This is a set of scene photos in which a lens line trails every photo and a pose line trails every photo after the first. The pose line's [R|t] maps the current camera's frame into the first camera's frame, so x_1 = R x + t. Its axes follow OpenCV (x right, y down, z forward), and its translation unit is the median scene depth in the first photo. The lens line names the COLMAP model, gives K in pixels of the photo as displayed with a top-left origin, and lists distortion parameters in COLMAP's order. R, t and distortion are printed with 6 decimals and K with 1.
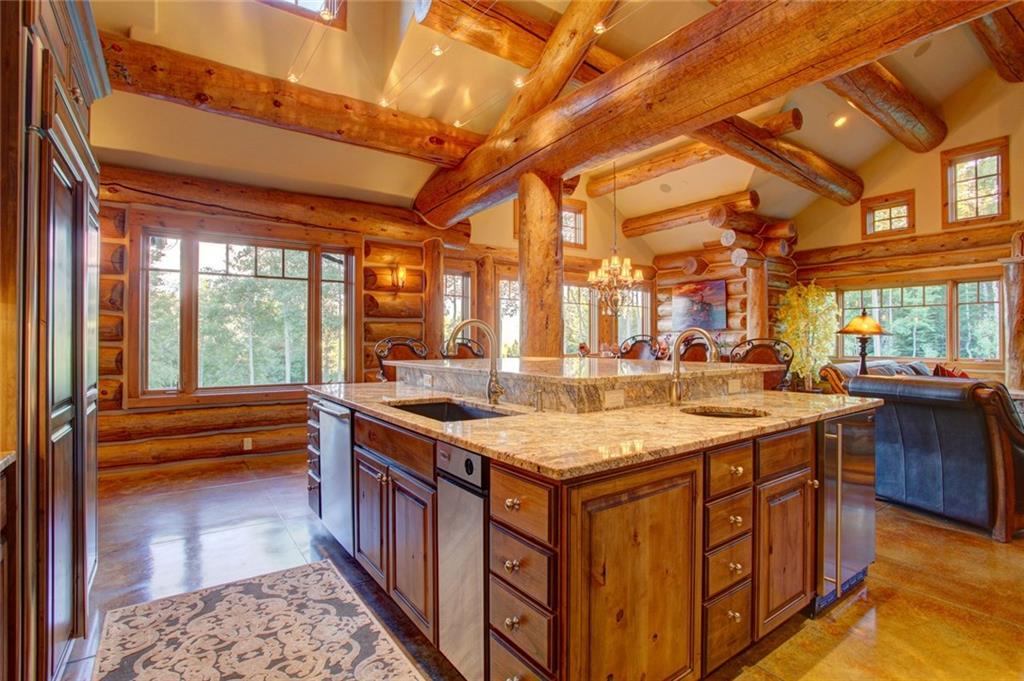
lens RADIAL K [[492.3, 0, 511.2], [0, 492.3, 340.5], [0, 0, 1]] dist [-0.033143, 0.003026]
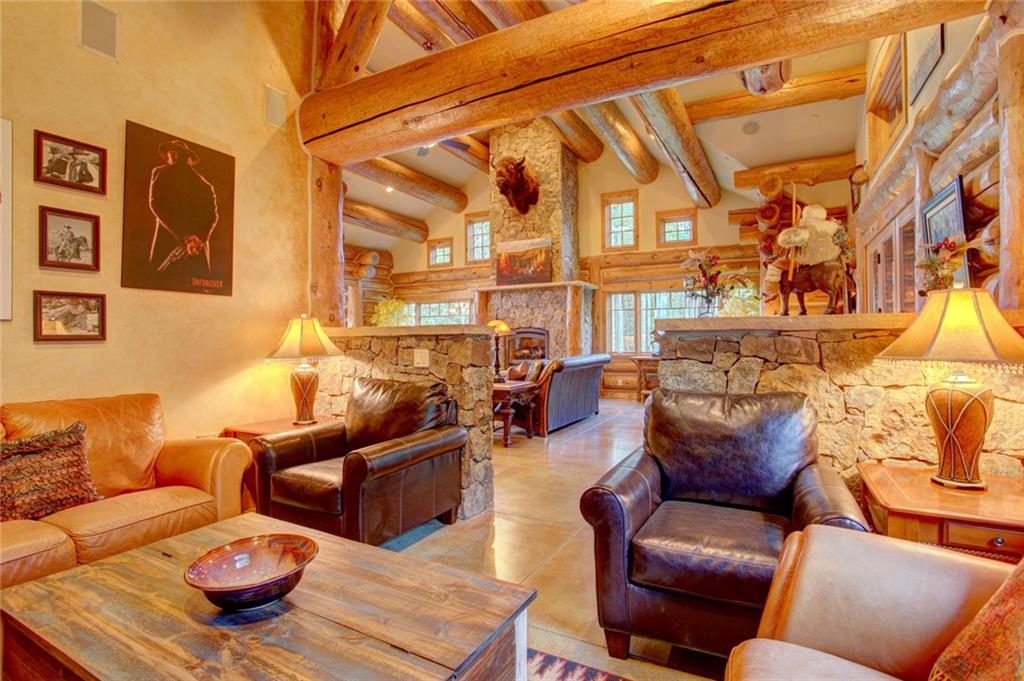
lens RADIAL K [[492.3, 0, 516.9], [0, 492.3, 339.3], [0, 0, 1]] dist [-0.033143, 0.003026]
pose [[0.896612, -0.008262, 0.442741, 0.337511], [0.007651, 0.999966, 0.003165, -0.002016], [-0.442751, 0.000549, 0.896644, -0.446192]]
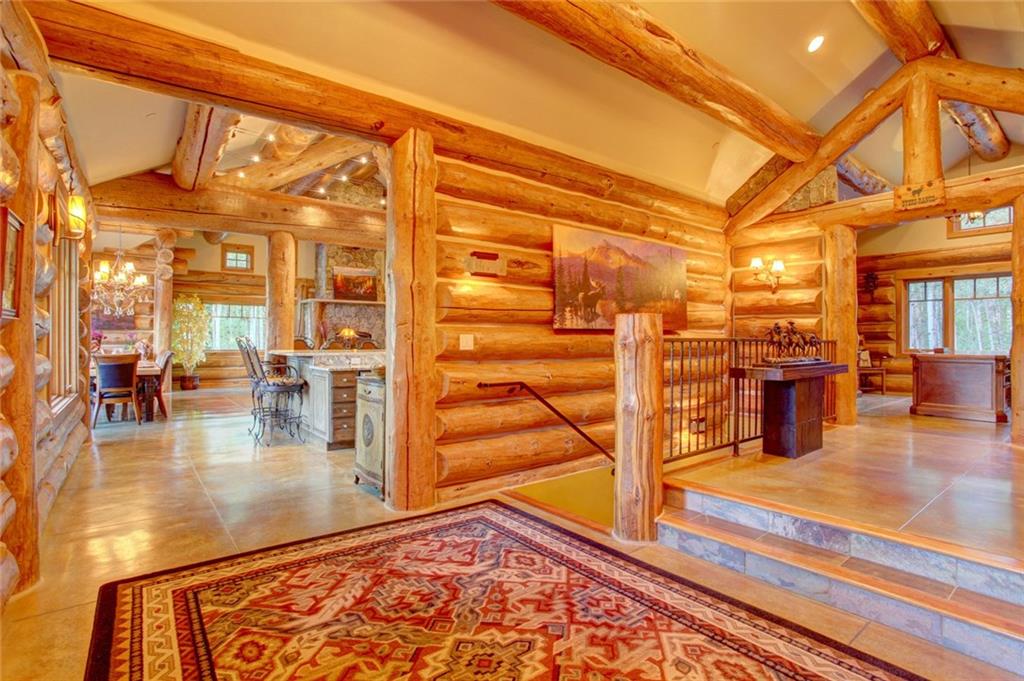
lens RADIAL K [[492.3, 0, 510.6], [0, 492.3, 344.3], [0, 0, 1]] dist [-0.033143, 0.003026]
pose [[-0.023151, -0.002888, 0.999728, -0.817614], [-0.004143, 0.999988, 0.002792, 0.009303], [-0.999723, -0.004077, -0.023162, 0.163540]]
